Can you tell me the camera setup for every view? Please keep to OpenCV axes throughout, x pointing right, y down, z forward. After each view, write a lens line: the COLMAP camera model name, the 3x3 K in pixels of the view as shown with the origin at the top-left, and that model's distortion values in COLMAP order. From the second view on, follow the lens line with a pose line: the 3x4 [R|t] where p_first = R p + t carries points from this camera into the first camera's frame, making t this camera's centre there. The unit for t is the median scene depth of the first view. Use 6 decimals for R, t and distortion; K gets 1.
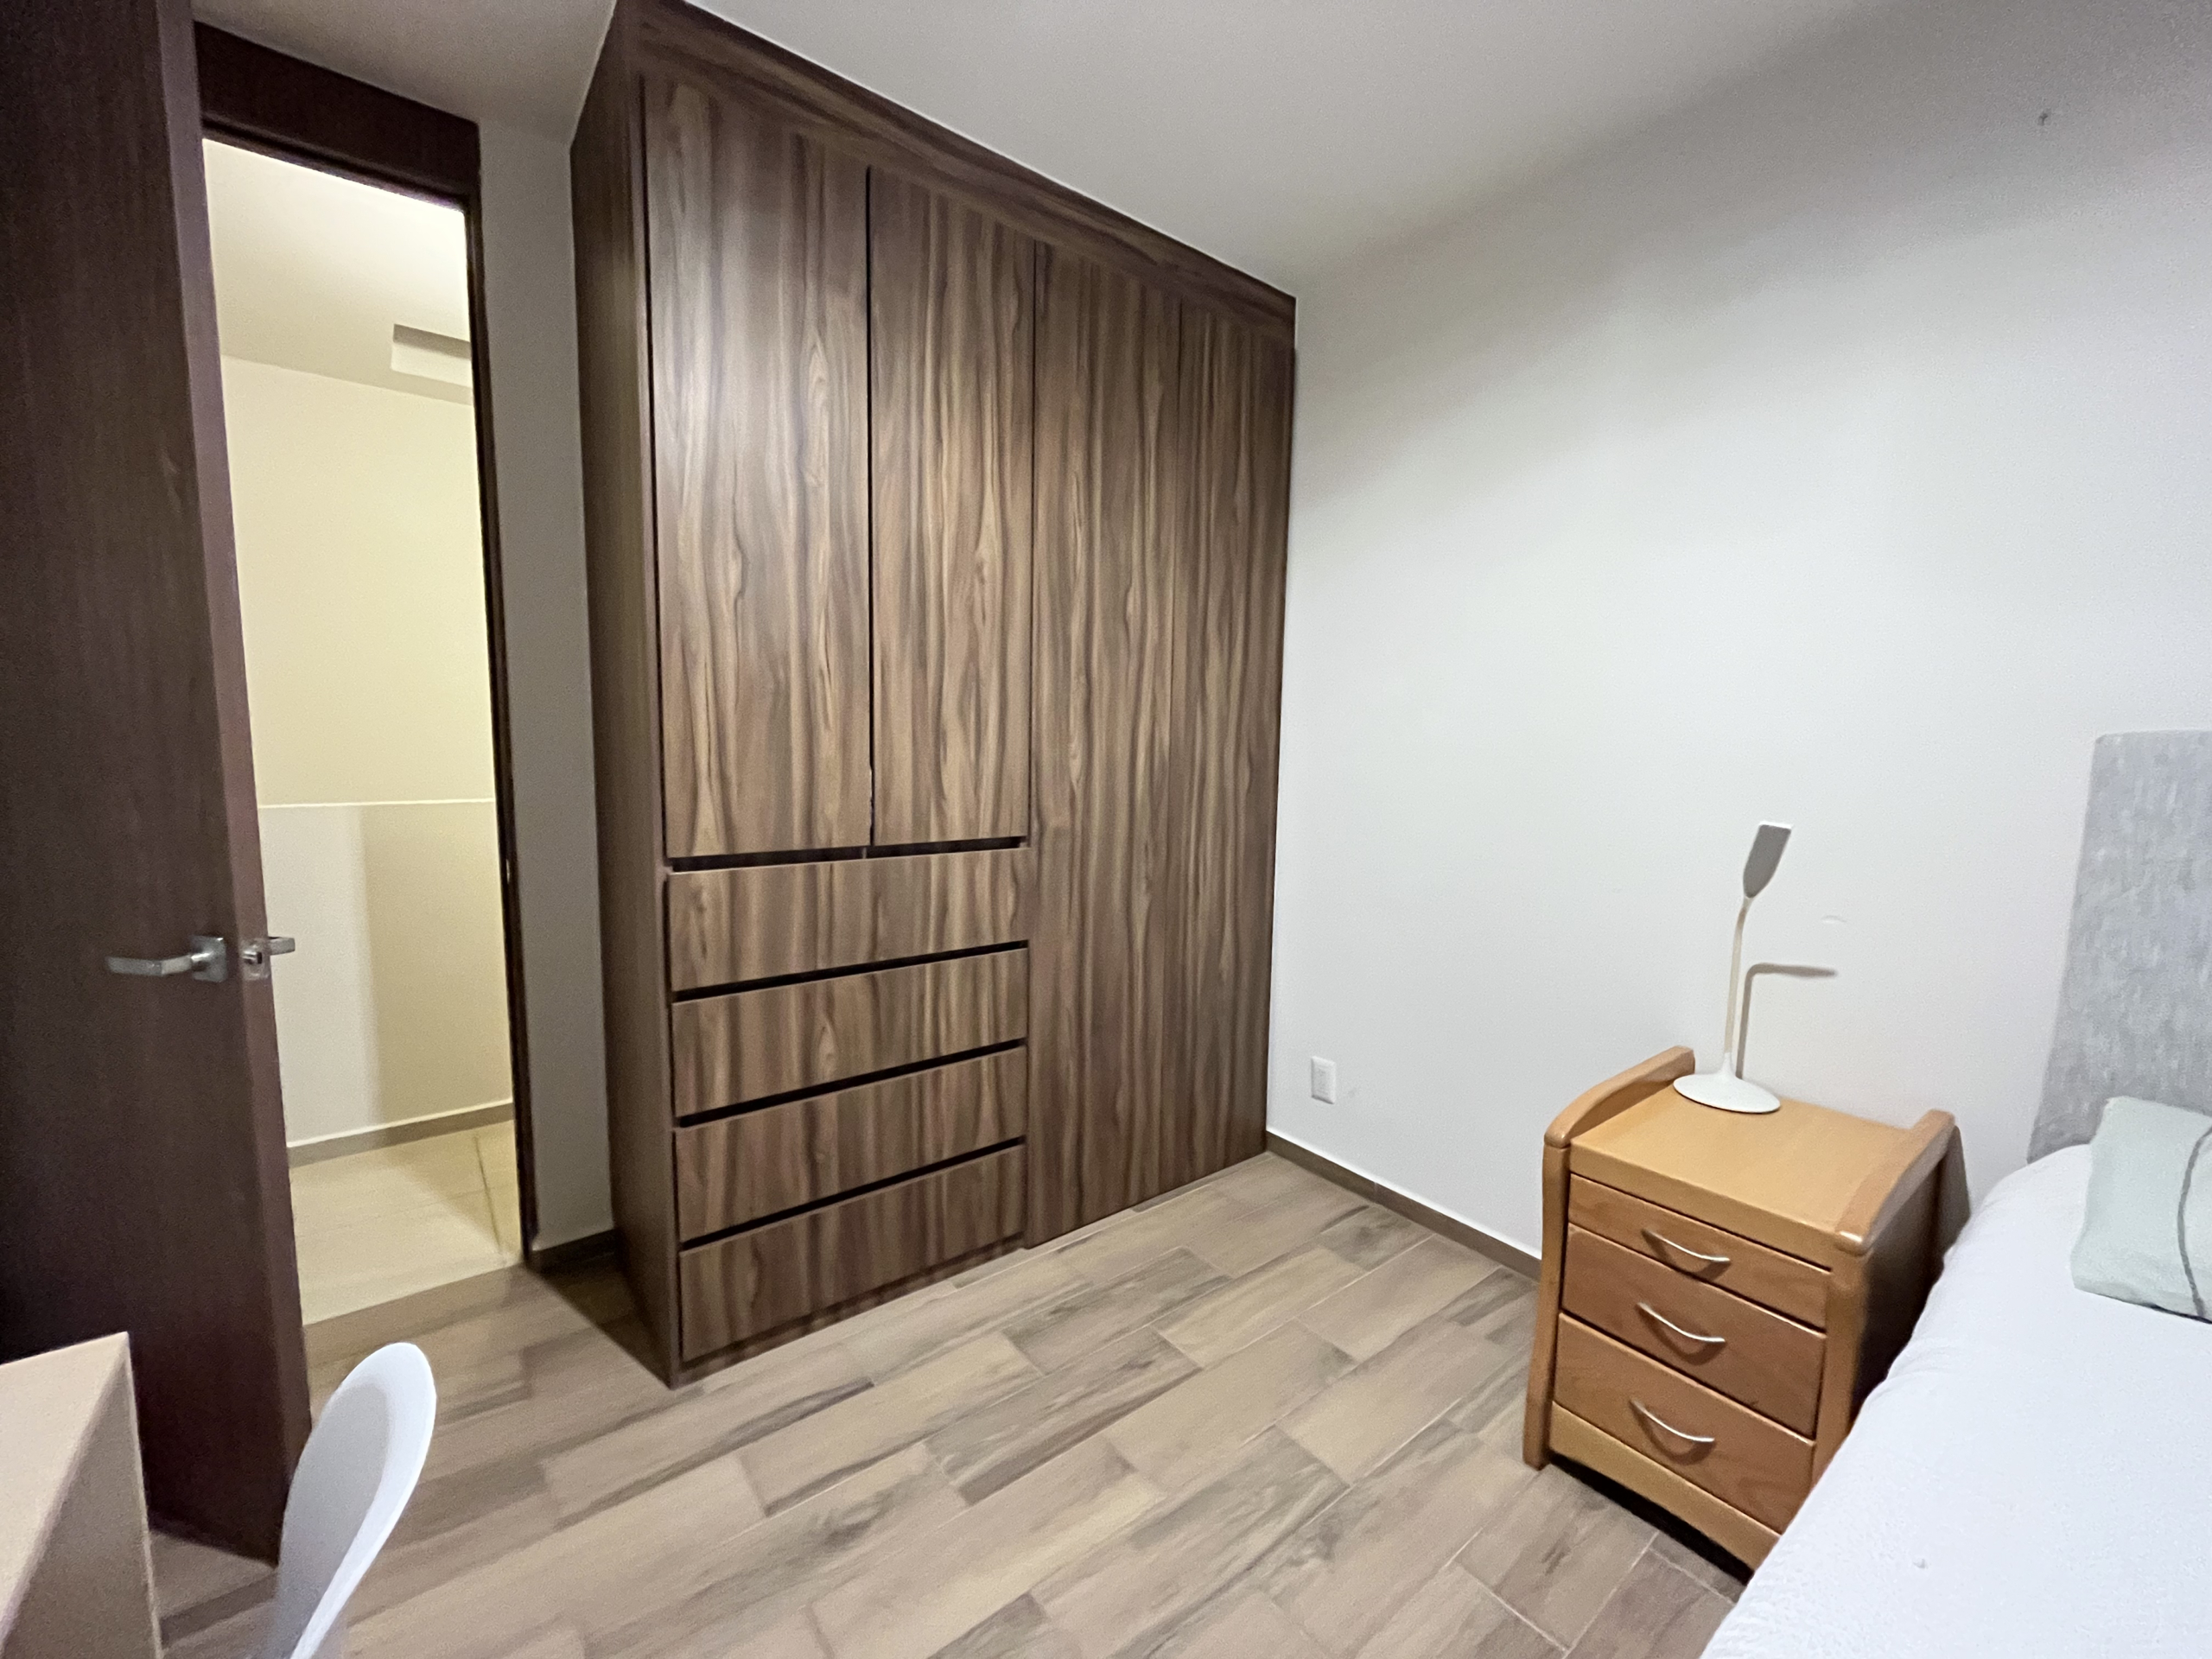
lens RADIAL K [[895.7, 0, 1101.0], [0, 895.7, 820.4], [0, 0, 1]] dist [-0.004563, -0.000445]
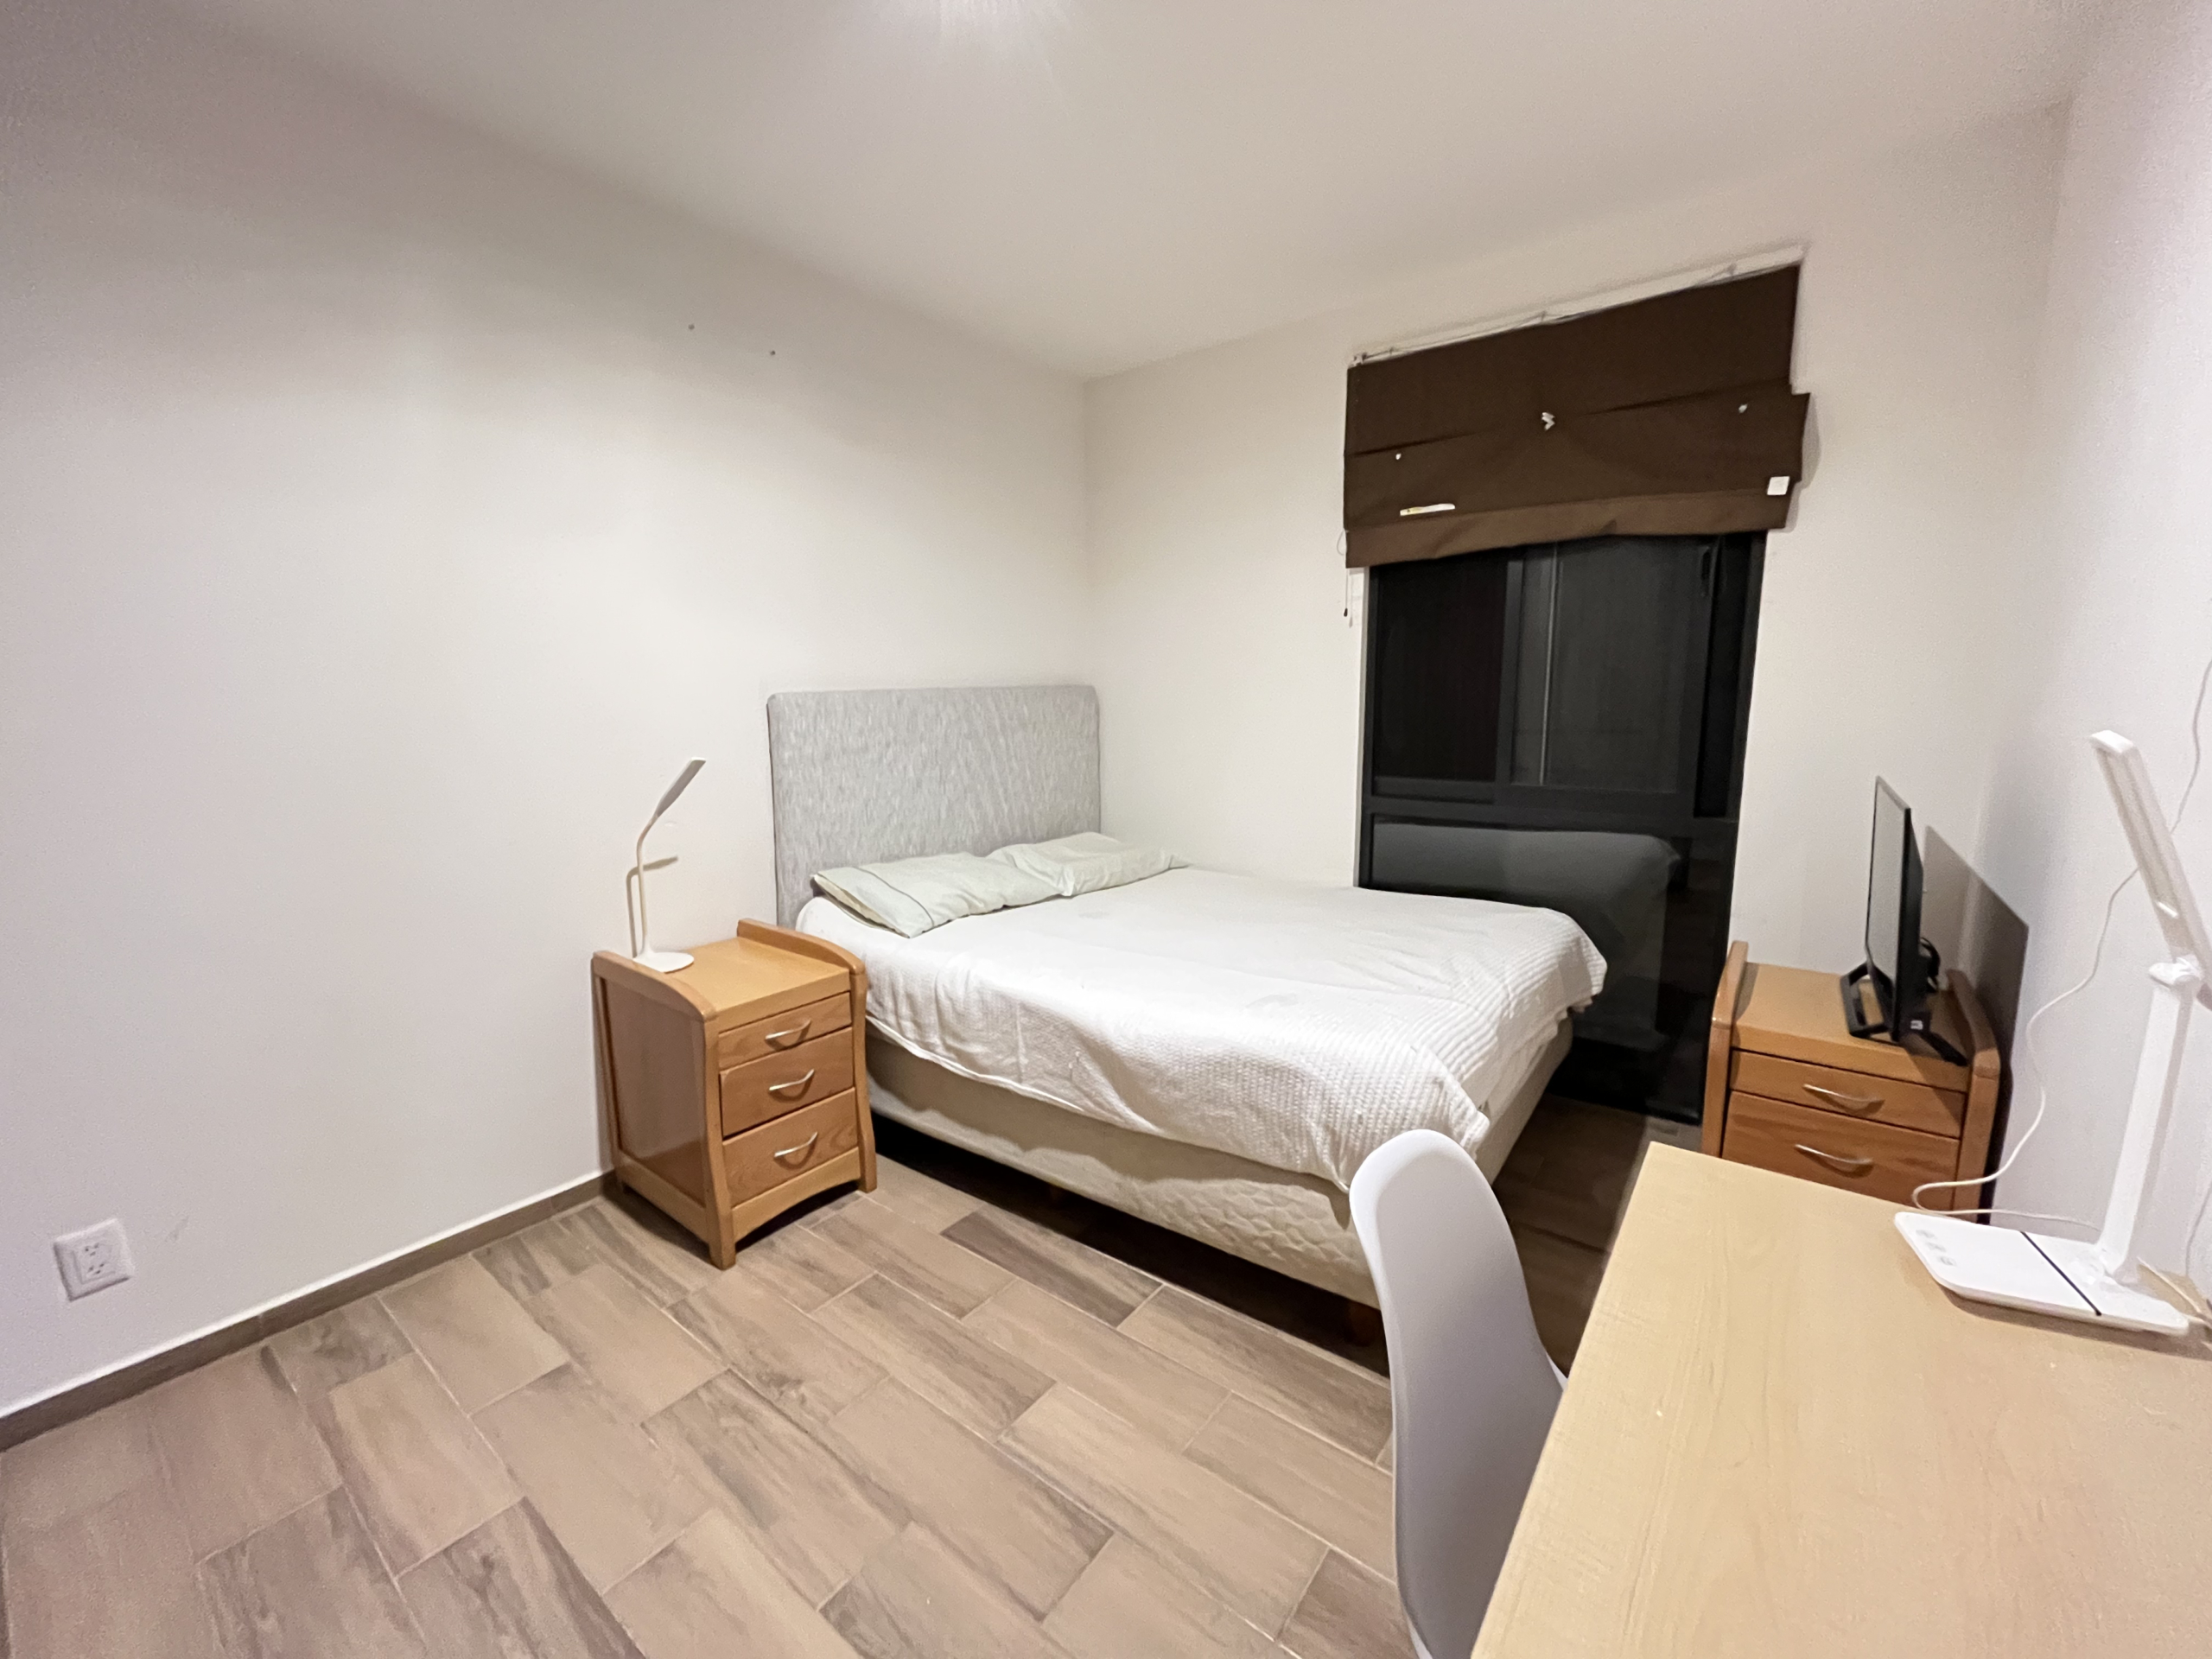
lens RADIAL K [[895.7, 0, 1099.0], [0, 895.7, 834.2], [0, 0, 1]] dist [-0.004563, -0.000445]
pose [[-0.243890, -0.161938, 0.956187, -0.821042], [0.102680, 0.976106, 0.191502, -0.086323], [-0.964352, 0.144887, -0.221434, 0.708808]]
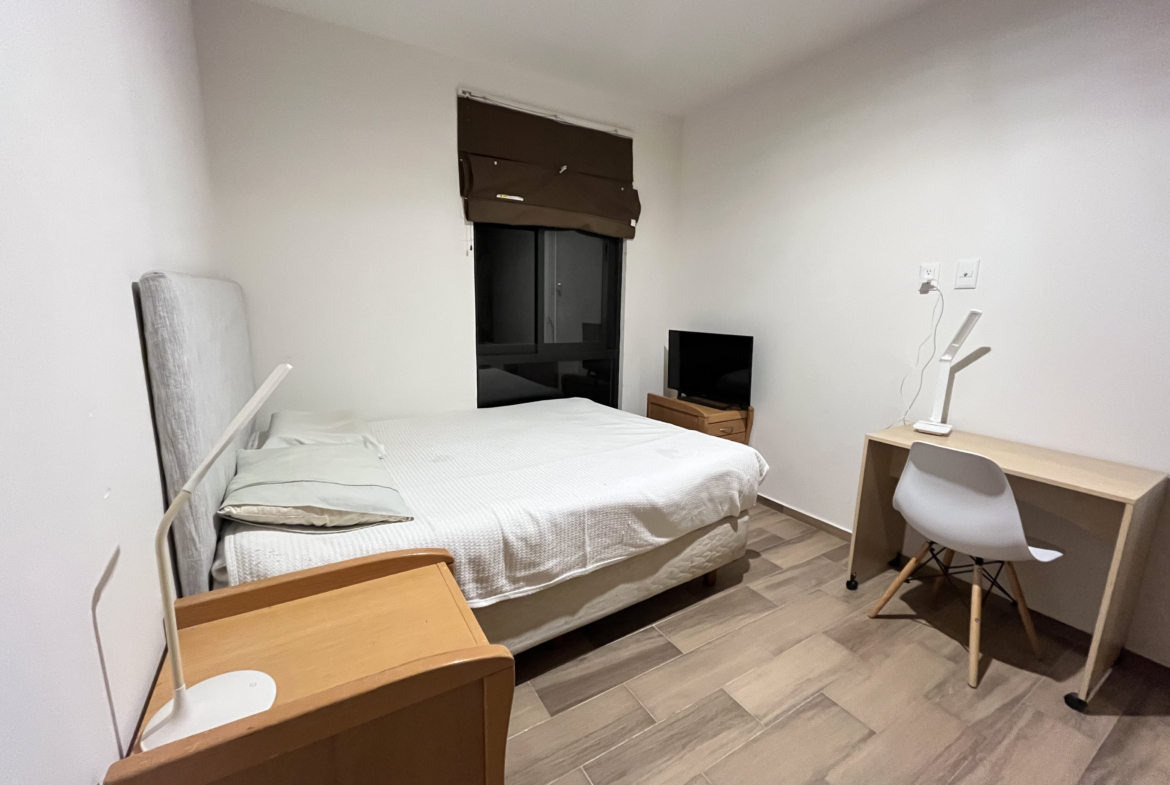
lens RADIAL K [[475.7, 0, 584.2], [0, 475.7, 394.6], [0, 0, 1]] dist [-0.001089, -0.000230]
pose [[-0.993137, -0.051155, 0.105177, 0.388567], [-0.019352, 0.958754, 0.283579, -0.116396], [-0.115345, 0.279597, -0.953164, 1.468974]]
